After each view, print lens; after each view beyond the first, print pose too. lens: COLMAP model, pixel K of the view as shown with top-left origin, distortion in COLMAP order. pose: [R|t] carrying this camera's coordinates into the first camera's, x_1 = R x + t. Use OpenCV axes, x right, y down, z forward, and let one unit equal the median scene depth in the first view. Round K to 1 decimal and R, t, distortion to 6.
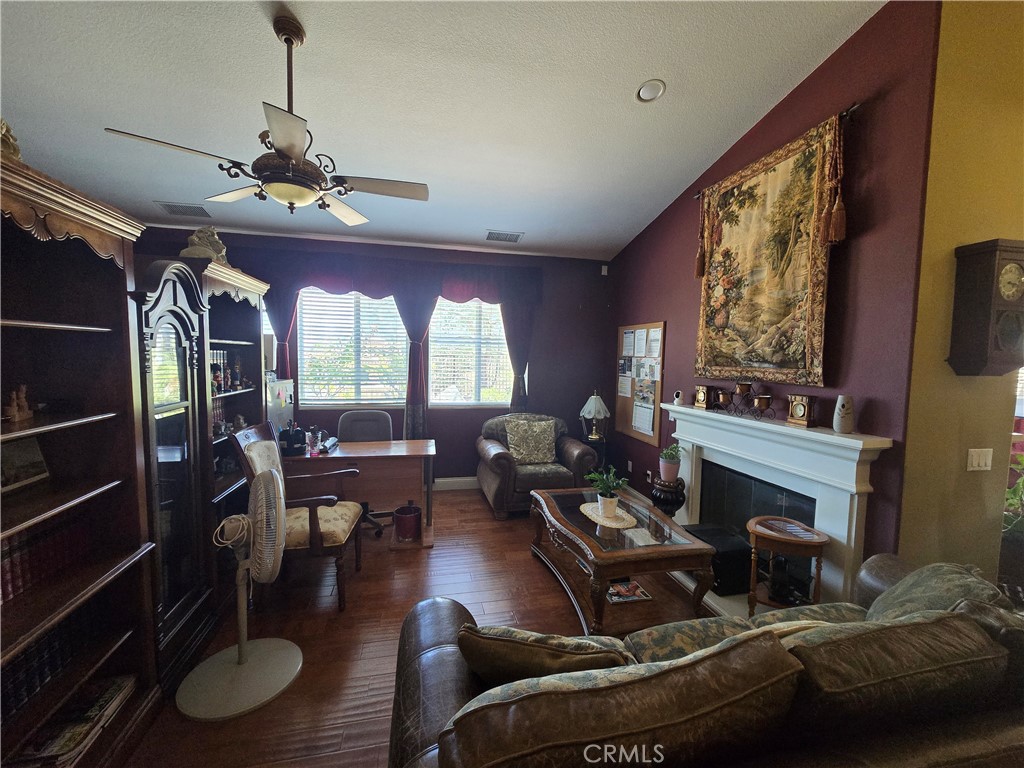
lens RADIAL K [[420.9, 0, 512.0], [0, 420.9, 384.0], [0, 0, 1]] dist [-0.000878, -0.000191]
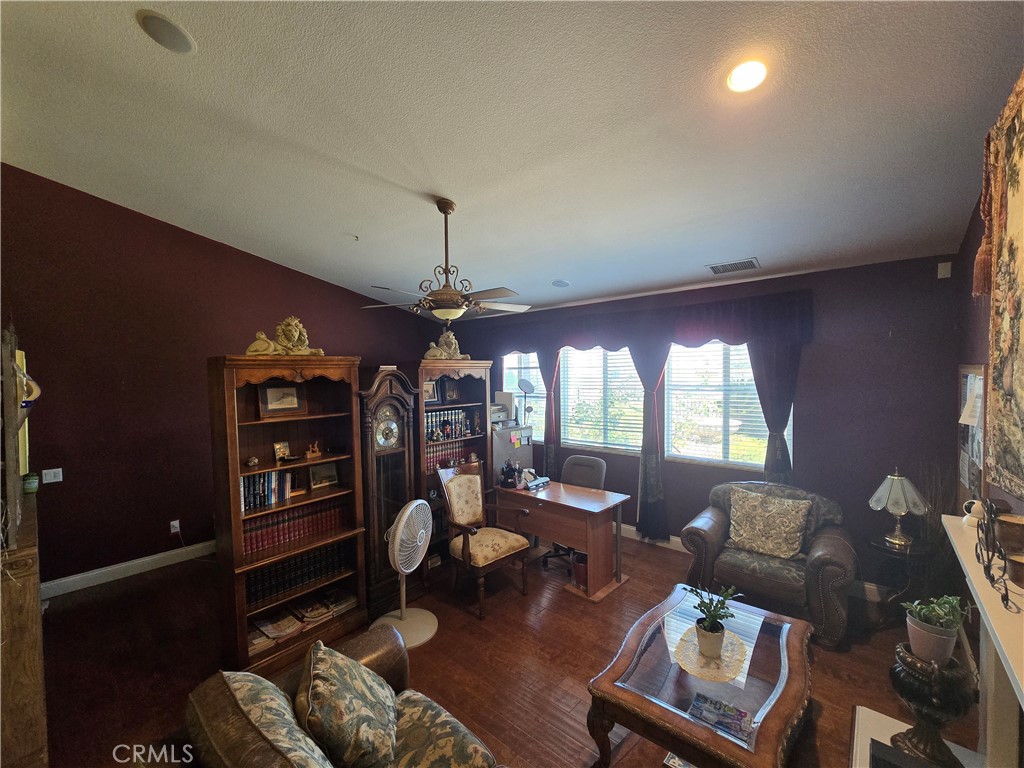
lens RADIAL K [[420.9, 0, 512.0], [0, 420.9, 384.0], [0, 0, 1]] dist [-0.000878, -0.000191]
pose [[0.588703, -0.007307, -0.808316, 0.390561], [-0.025707, 0.999284, -0.027755, -0.082659], [0.807940, 0.037119, 0.588094, 0.162021]]
